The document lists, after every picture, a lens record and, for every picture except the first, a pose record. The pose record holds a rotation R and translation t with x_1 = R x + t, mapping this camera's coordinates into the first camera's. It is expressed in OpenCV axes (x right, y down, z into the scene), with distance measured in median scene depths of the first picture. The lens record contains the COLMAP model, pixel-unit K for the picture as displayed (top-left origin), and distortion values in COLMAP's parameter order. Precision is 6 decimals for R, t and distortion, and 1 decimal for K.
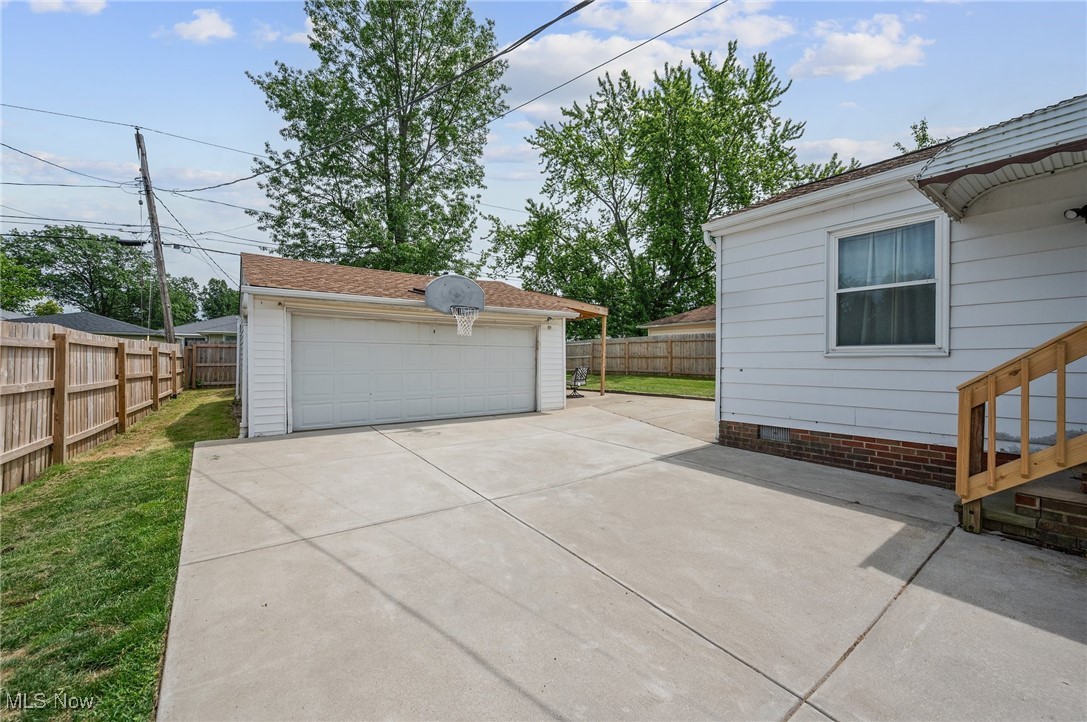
lens RADIAL K [[427.9, 0, 541.6], [0, 427.9, 358.7], [0, 0, 1]] dist [0.000726, -0.000388]
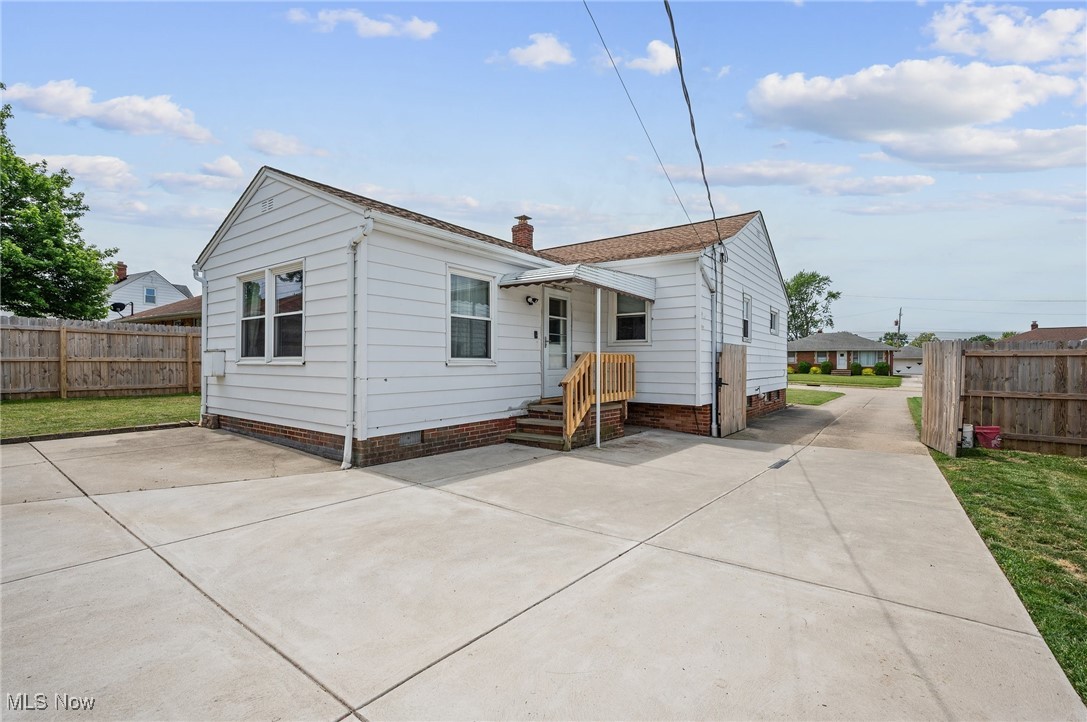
lens RADIAL K [[486.4, 0, 537.9], [0, 486.4, 366.4], [0, 0, 1]] dist [0.004236, -0.000856]
pose [[-0.292101, -0.010946, 0.956325, -1.078059], [-0.008433, 0.999925, 0.008869, -0.024691], [-0.956350, -0.005474, -0.292172, 1.630840]]
